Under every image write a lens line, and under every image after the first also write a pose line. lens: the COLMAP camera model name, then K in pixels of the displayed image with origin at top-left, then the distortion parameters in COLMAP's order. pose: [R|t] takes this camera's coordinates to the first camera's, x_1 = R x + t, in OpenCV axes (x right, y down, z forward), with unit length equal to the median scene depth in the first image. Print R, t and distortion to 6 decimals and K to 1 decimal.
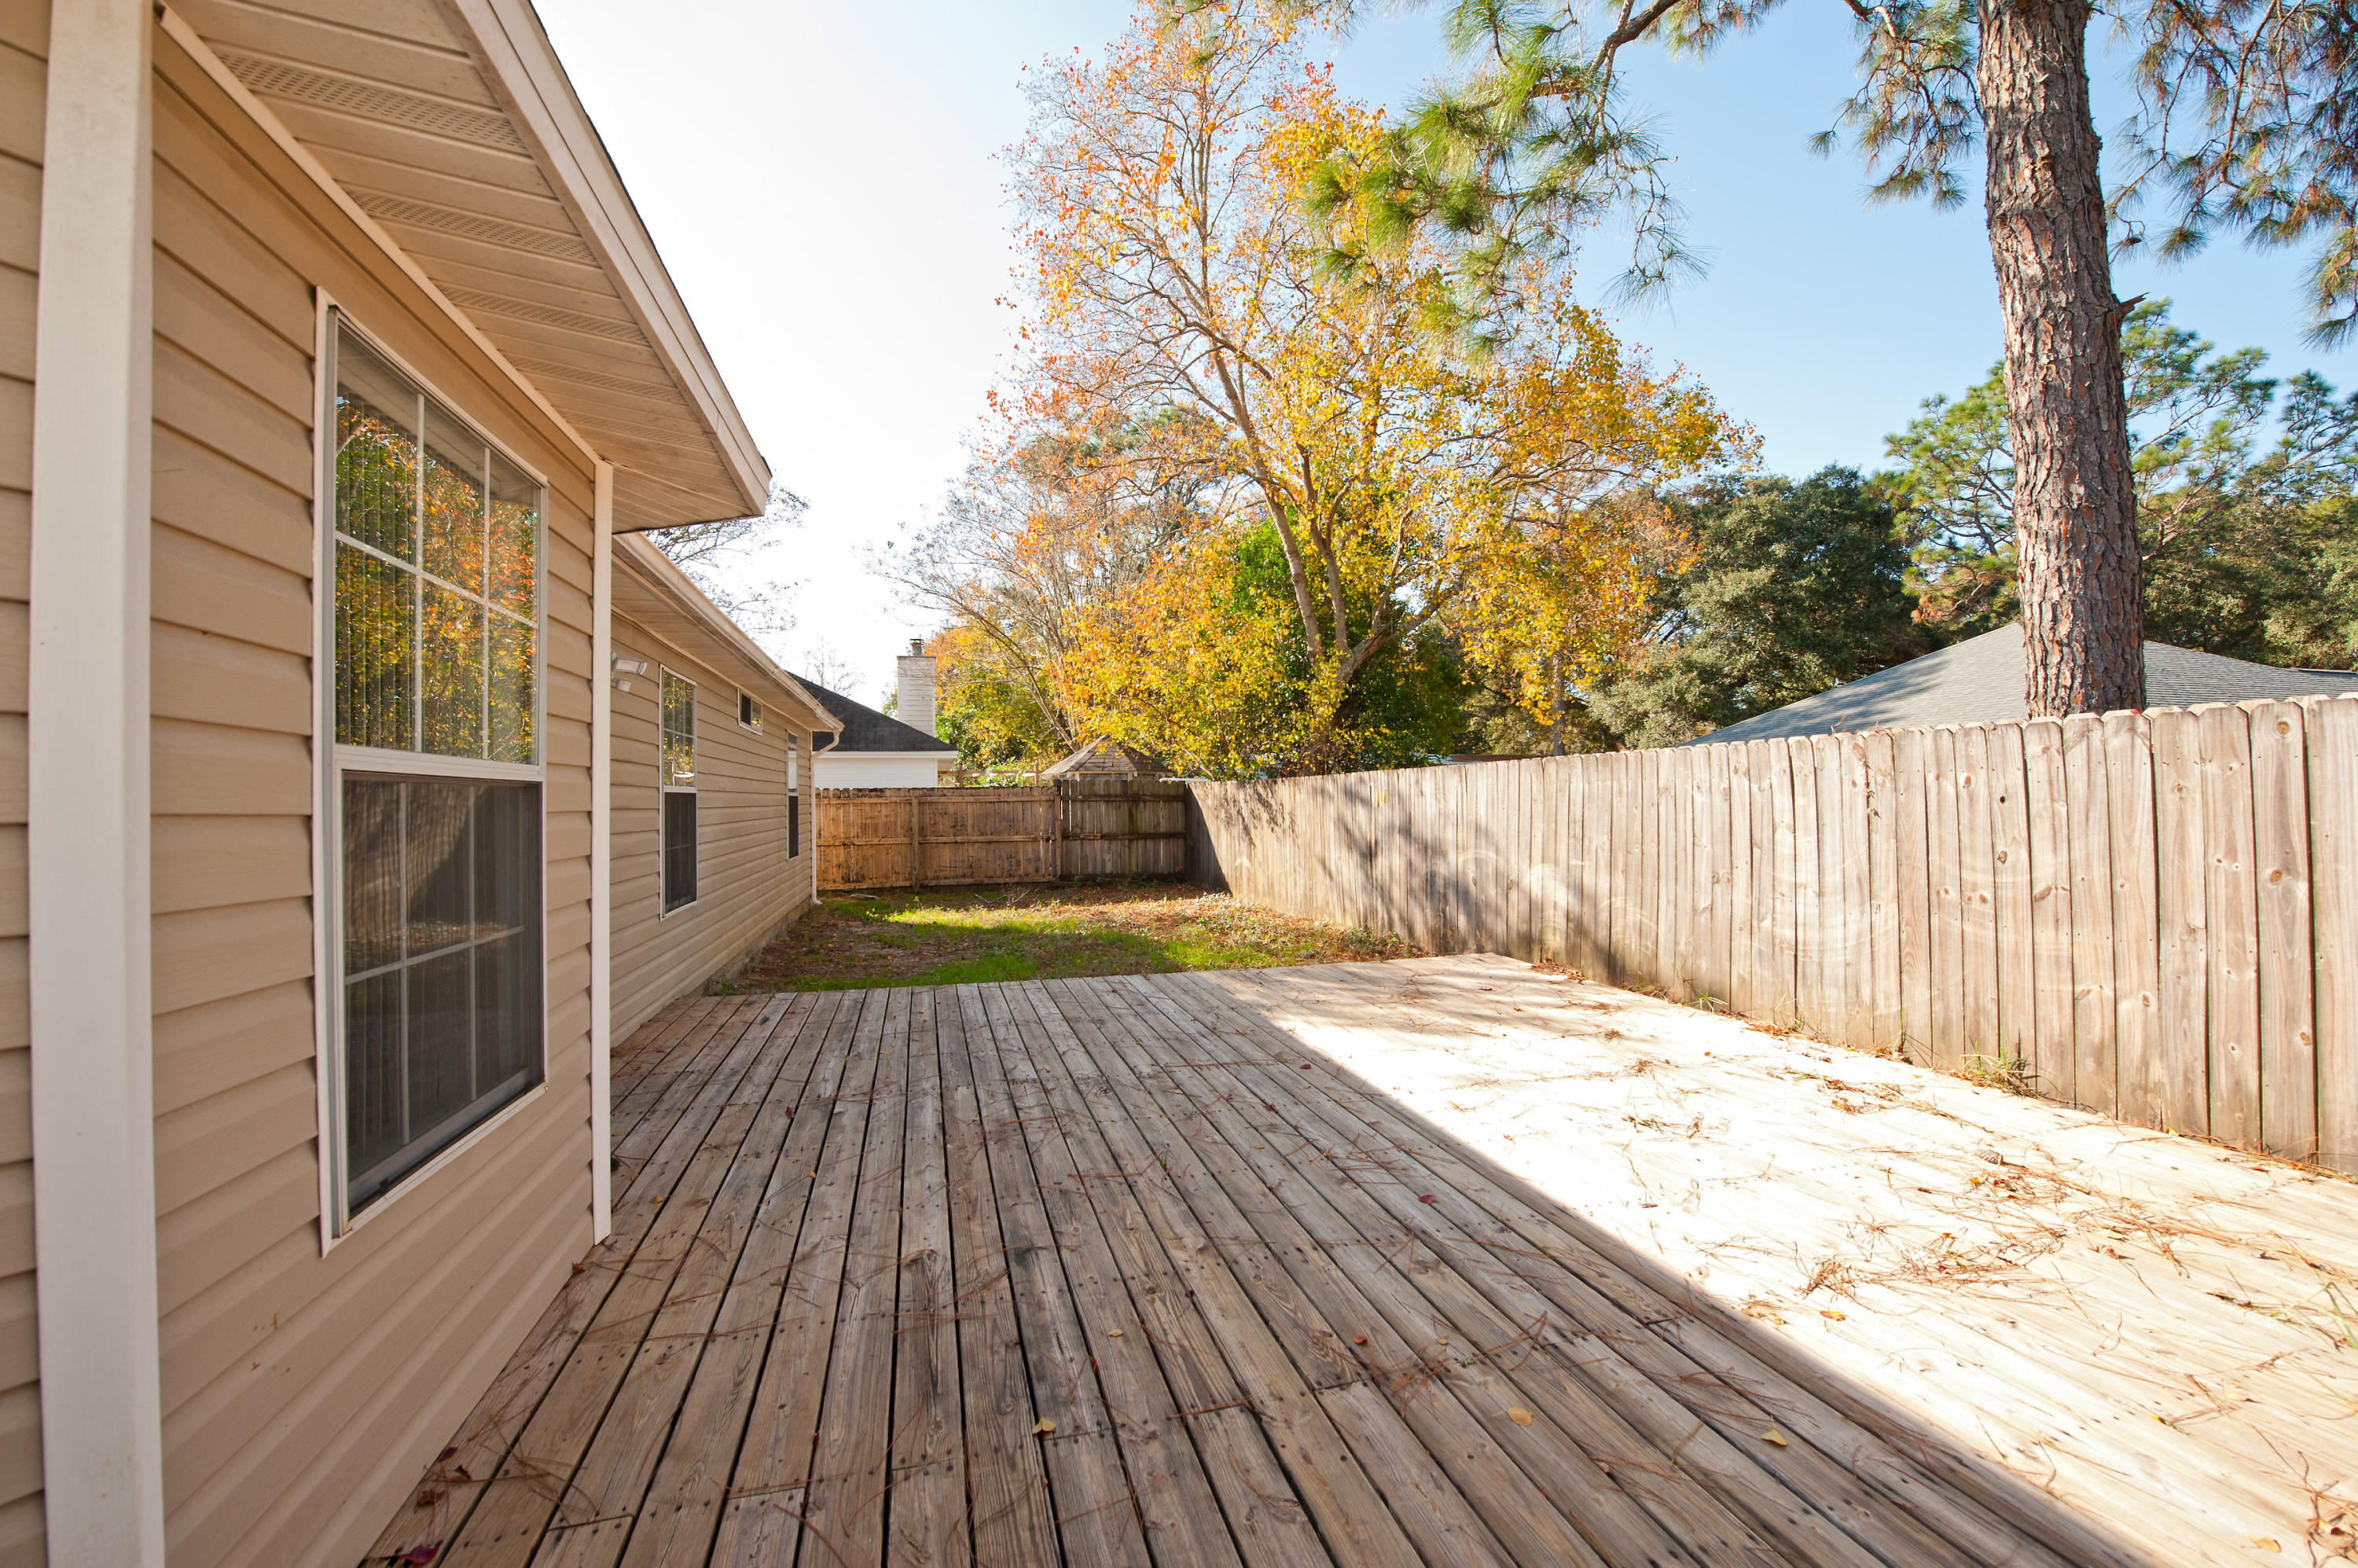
lens RADIAL K [[942.8, 0, 1185.8], [0, 942.8, 794.1], [0, 0, 1]] dist [-0.013723, -0.002822]
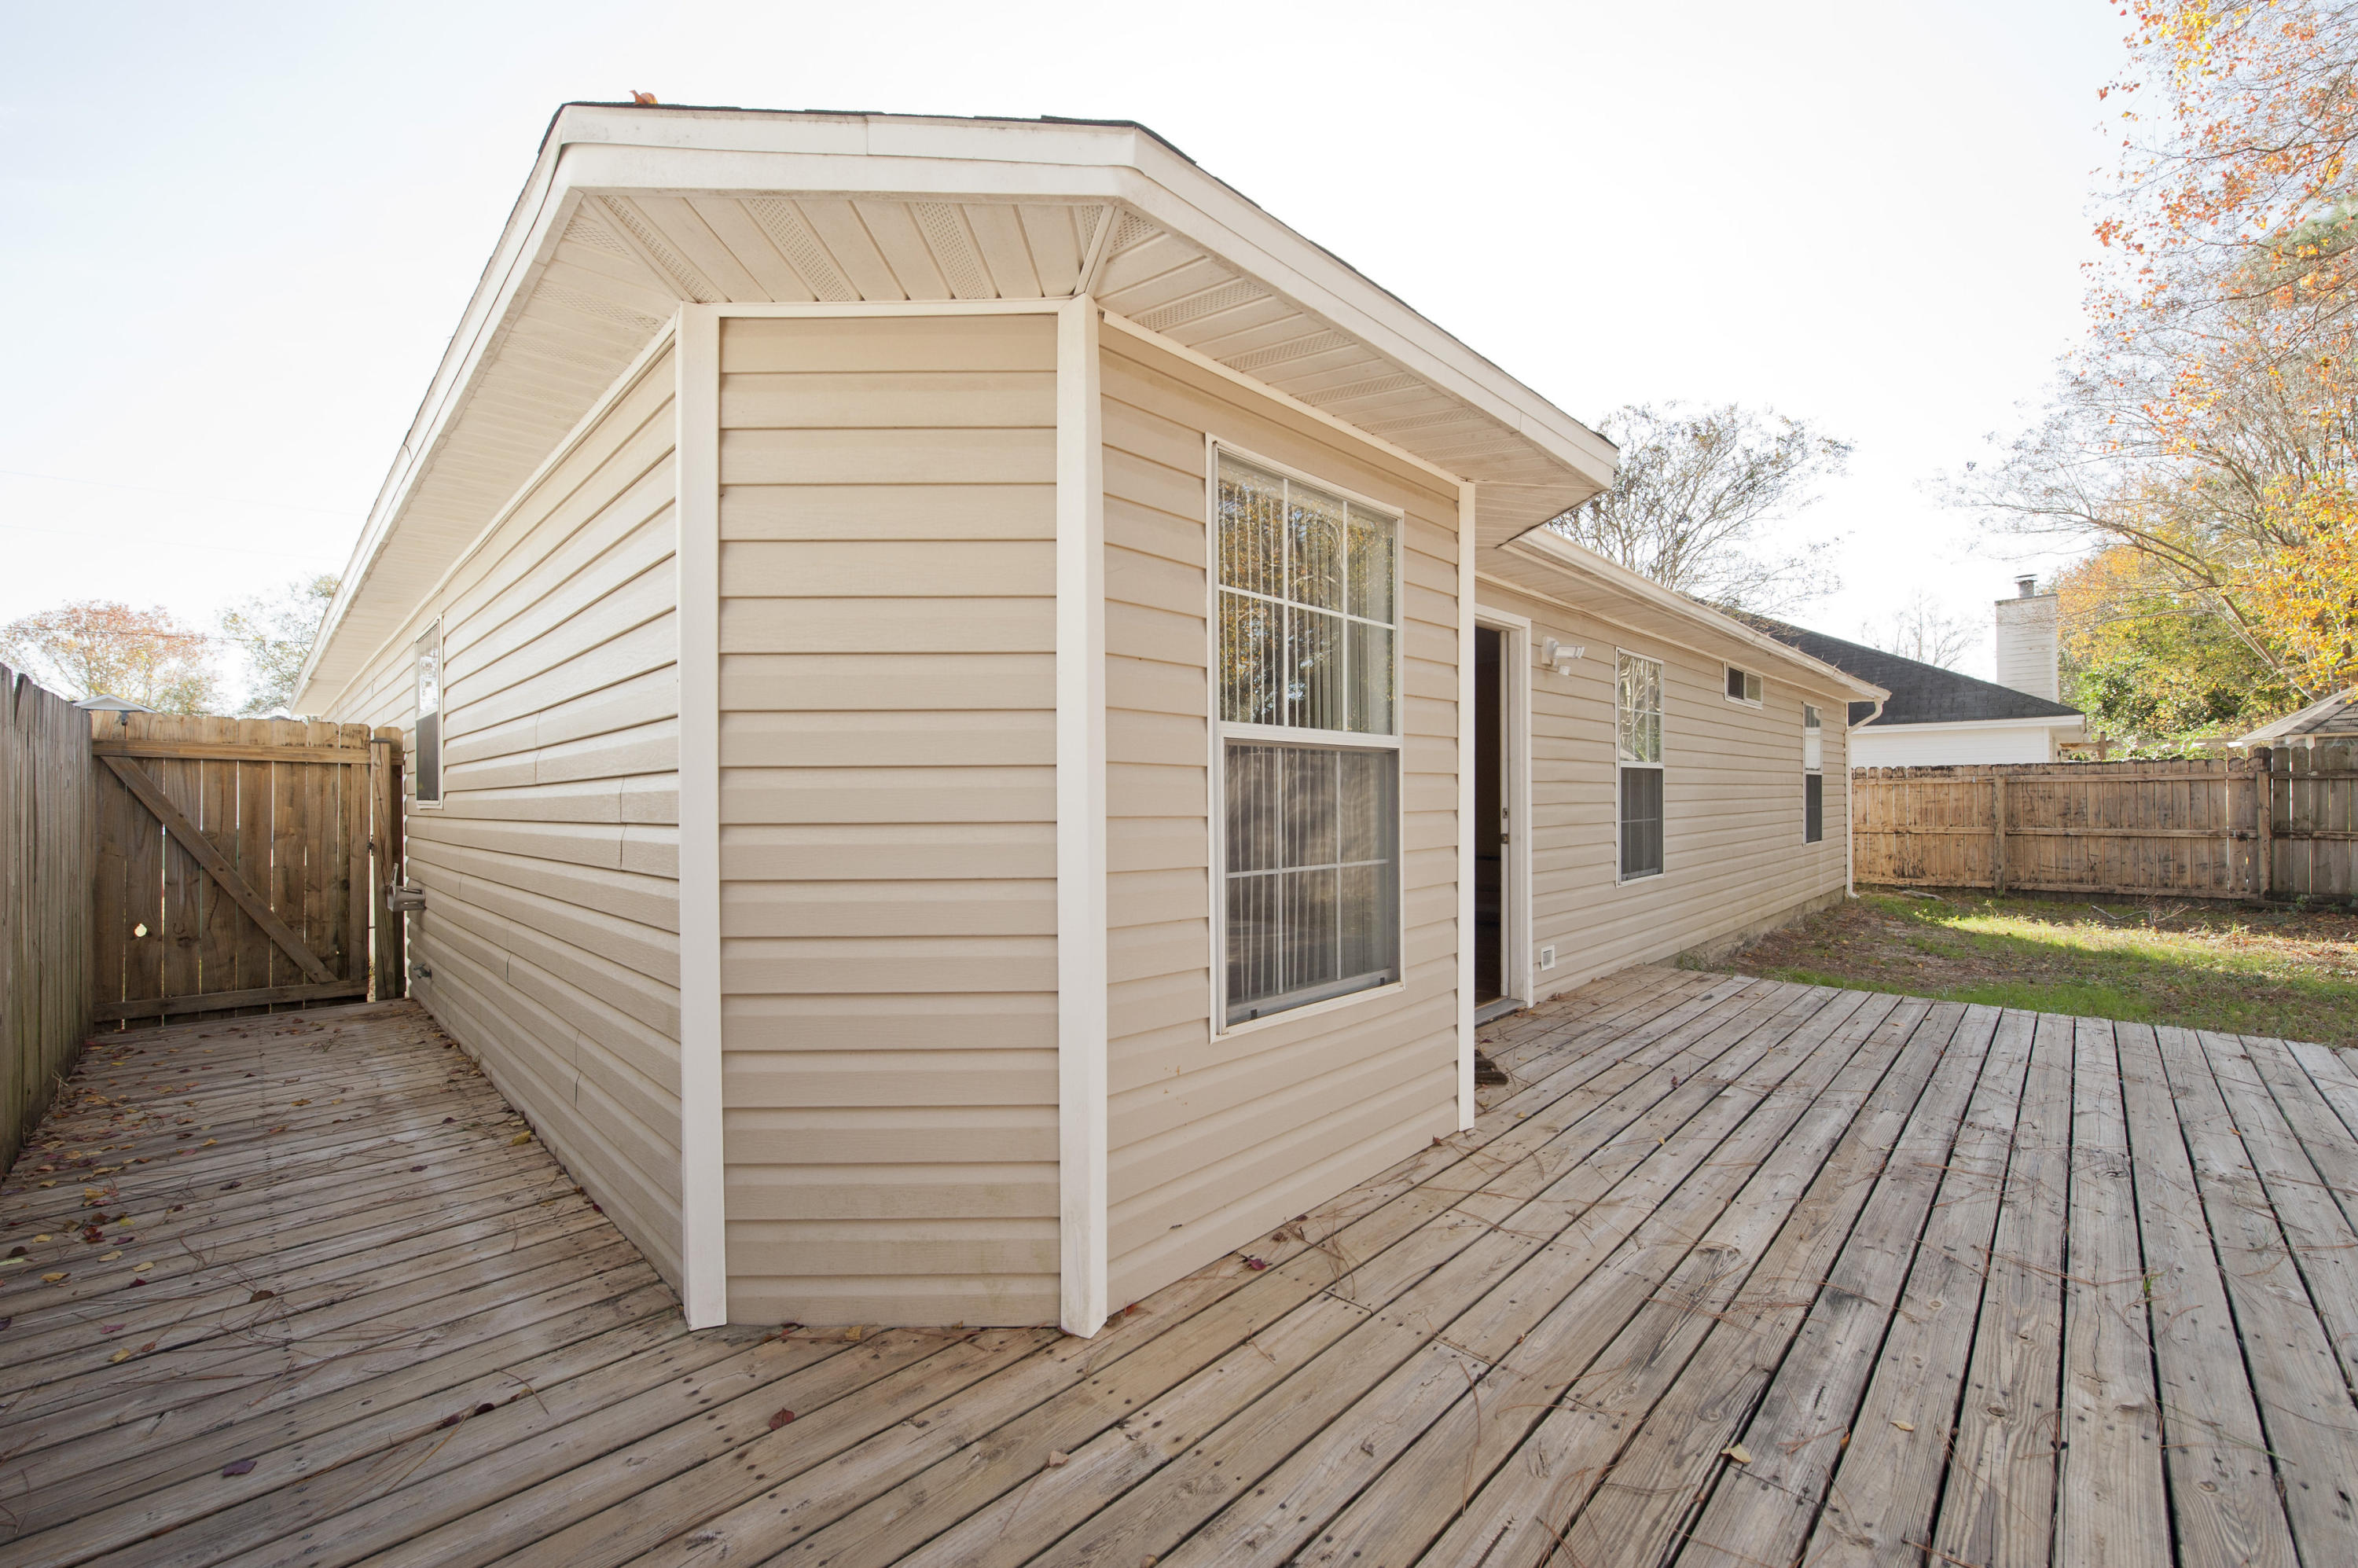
lens RADIAL K [[940.1, 0, 1185.5], [0, 940.1, 794.6], [0, 0, 1]] dist [-0.013039, -0.003875]
pose [[0.503228, 0.005563, -0.864136, 0.157747], [0.007441, 0.999914, 0.010771, 0.019346], [0.864122, -0.011850, 0.503143, 0.055498]]
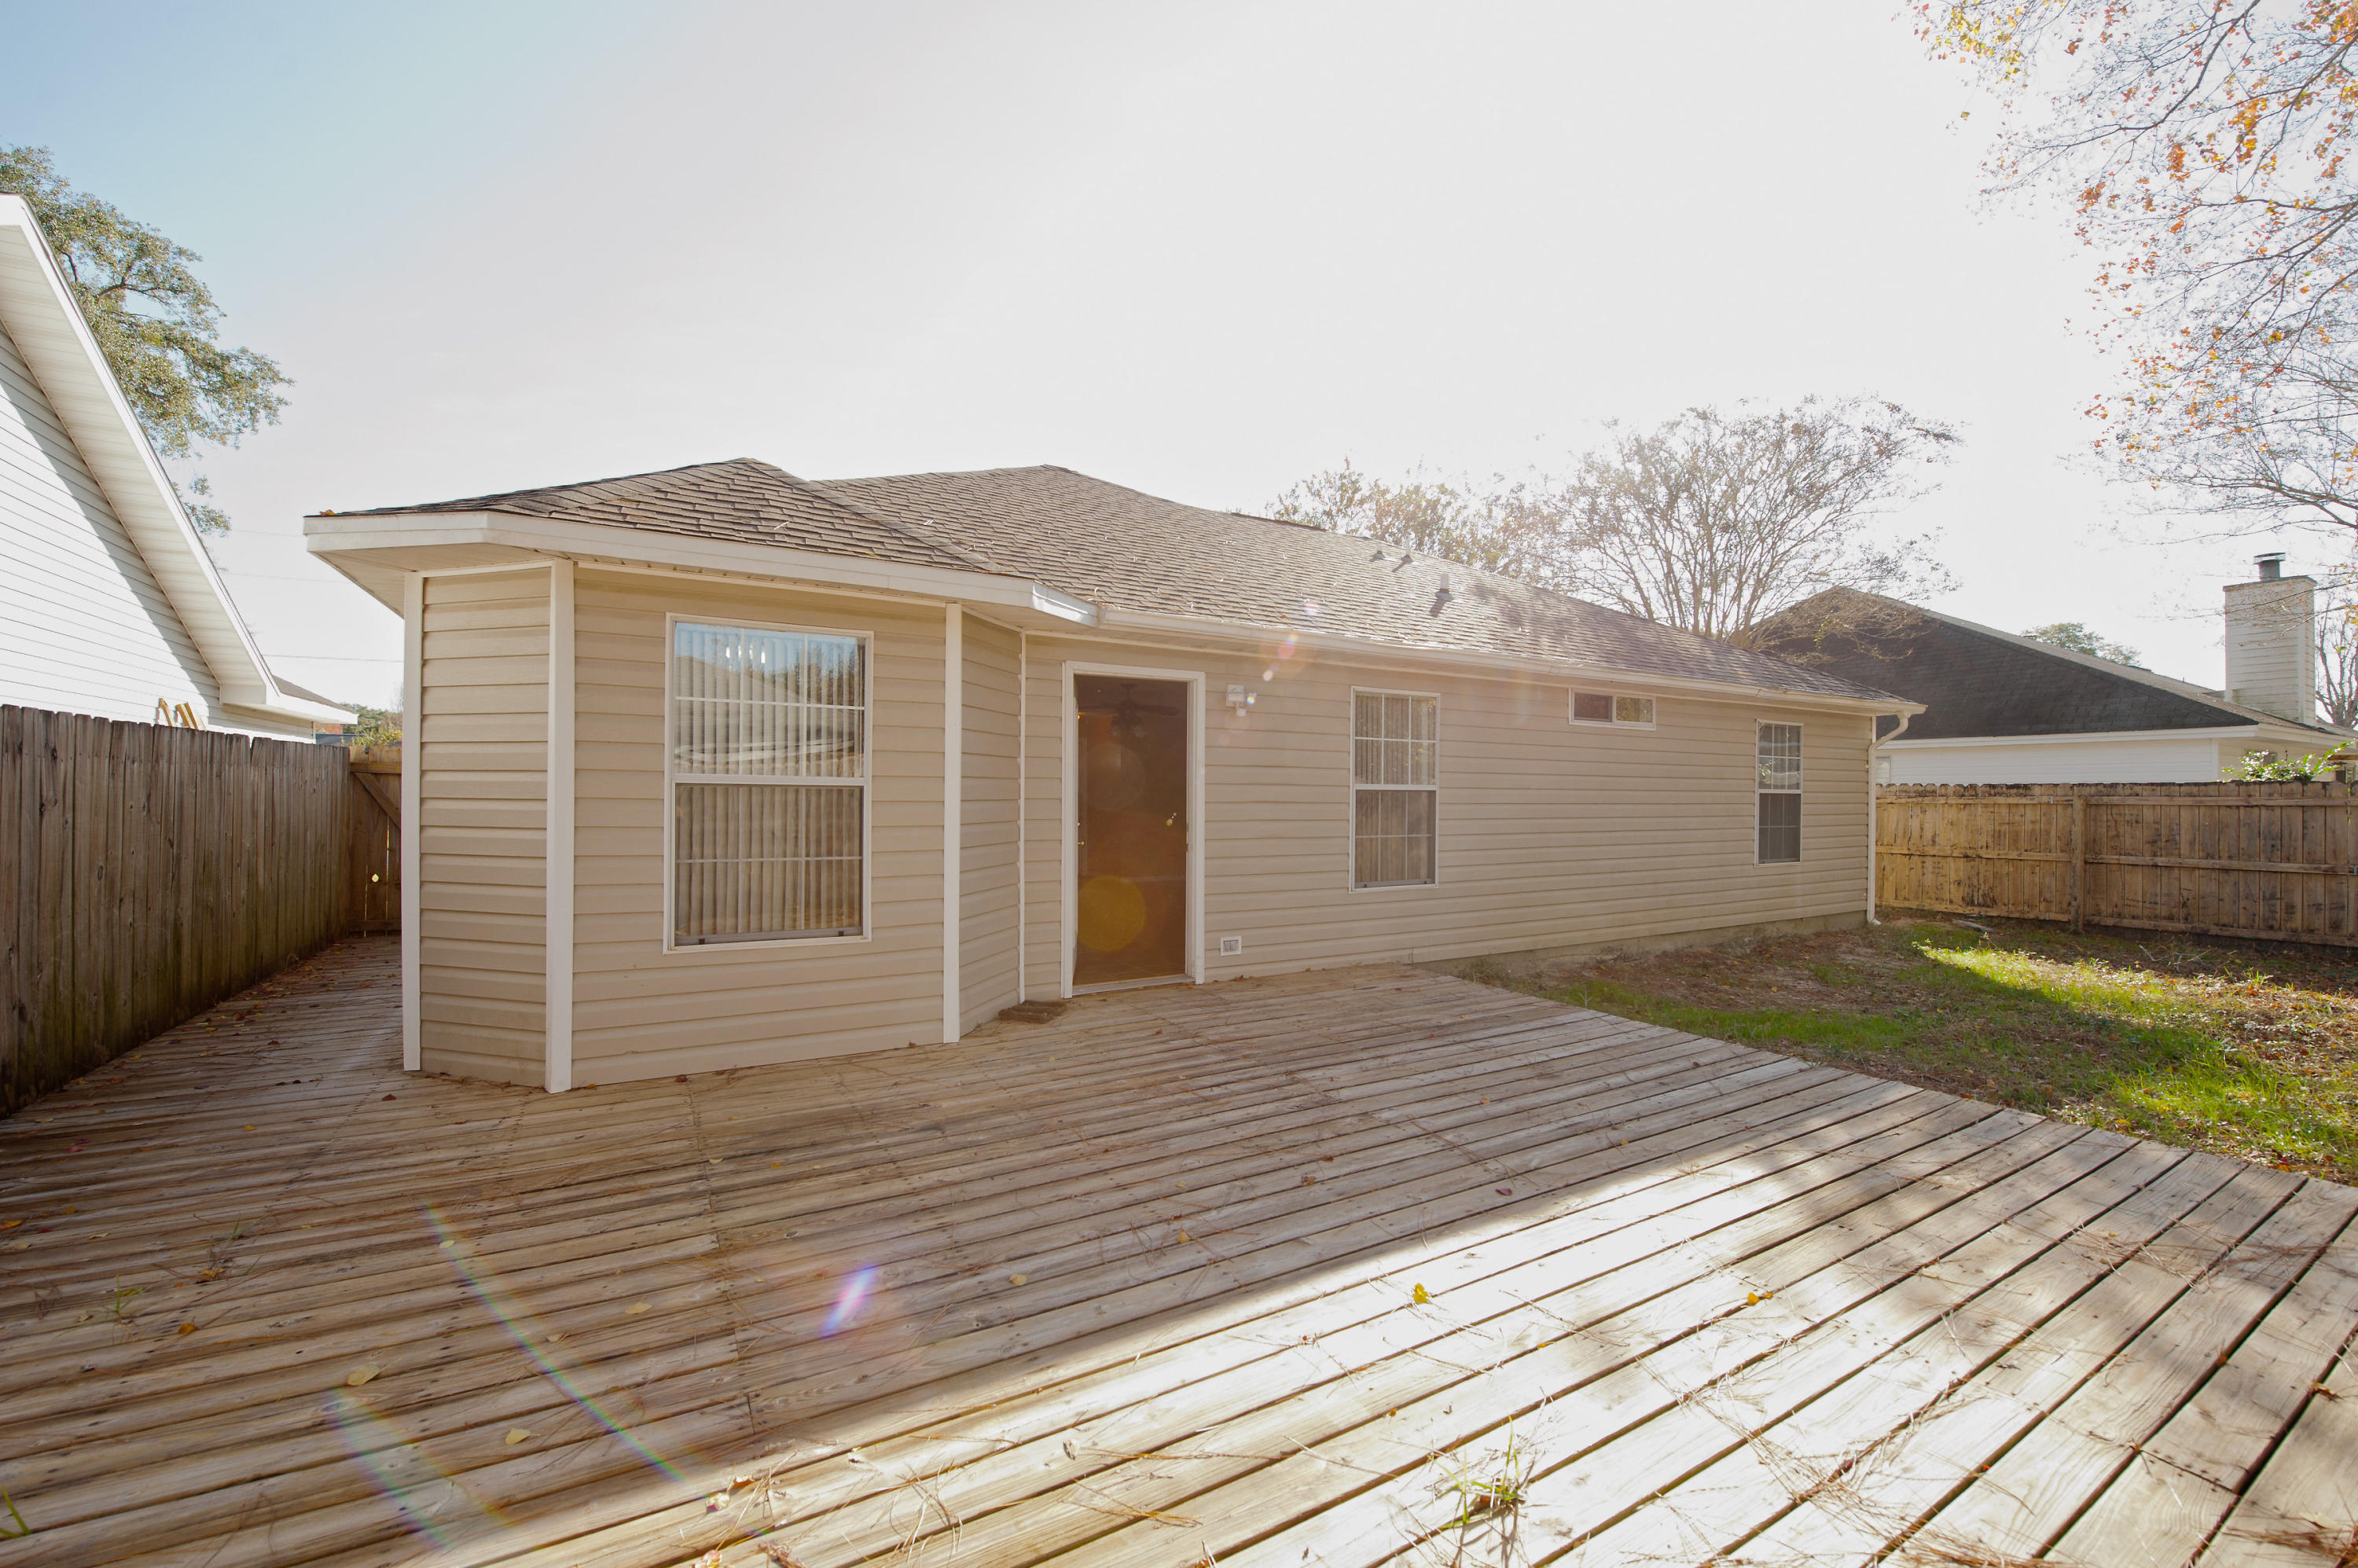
lens RADIAL K [[942.8, 0, 1185.8], [0, 942.8, 794.1], [0, 0, 1]] dist [-0.013723, -0.002822]
pose [[0.250237, 0.011742, -0.968113, 0.808549], [-0.004869, 0.999929, 0.010870, -0.011524], [0.968172, 0.001993, 0.250277, 0.654749]]
